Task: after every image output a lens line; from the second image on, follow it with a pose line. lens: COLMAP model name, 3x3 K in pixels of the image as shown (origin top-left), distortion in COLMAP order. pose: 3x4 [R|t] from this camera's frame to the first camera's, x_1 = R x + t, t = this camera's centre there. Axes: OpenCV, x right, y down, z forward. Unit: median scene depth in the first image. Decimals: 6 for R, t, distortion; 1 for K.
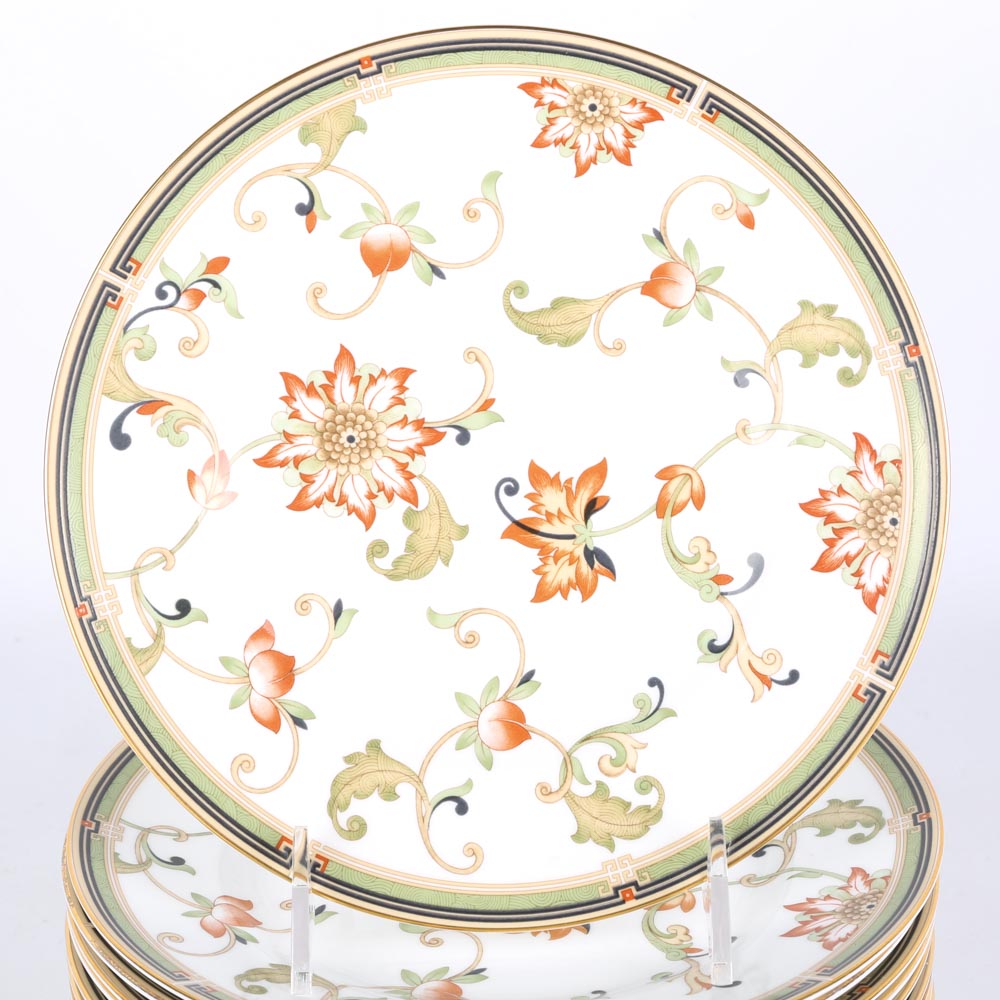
lens RADIAL K [[3958.4, 0, 510.6], [0, 3958.4, 502.7], [0, 0, 1]] dist [0.152203, 0.000000]
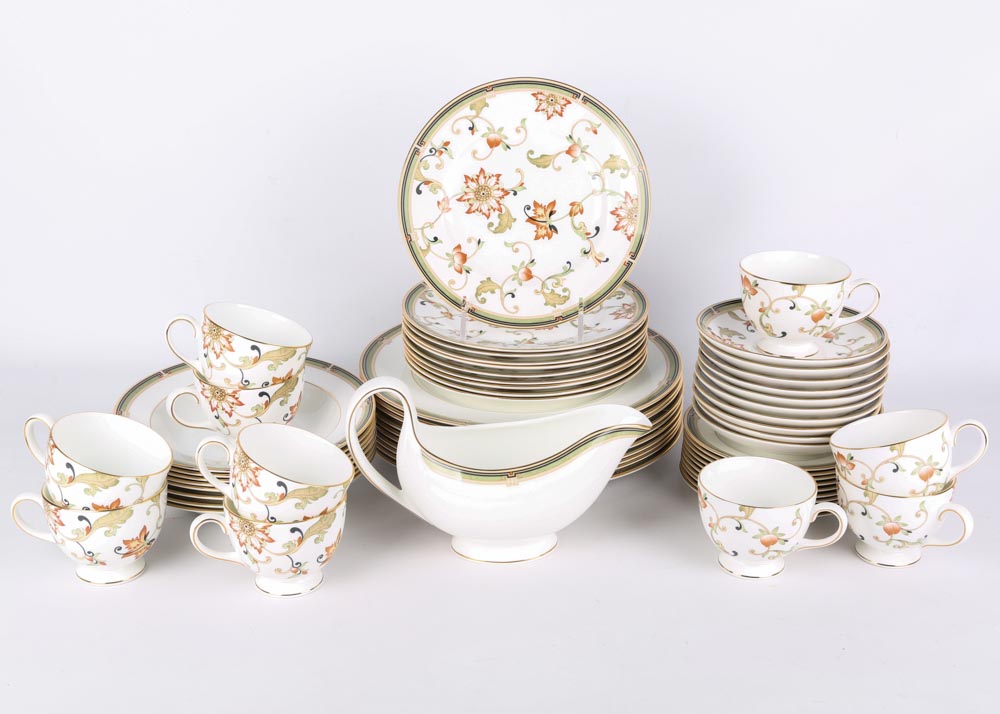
lens RADIAL K [[1825.8, 0, 492.9], [0, 1825.8, 361.7], [0, 0, 1]] dist [-0.011315, 0.000000]
pose [[0.998031, 0.009079, -0.062056, 0.071397], [-0.013308, 0.997591, -0.068082, 0.246723], [0.061289, 0.068773, 0.995748, -0.622308]]
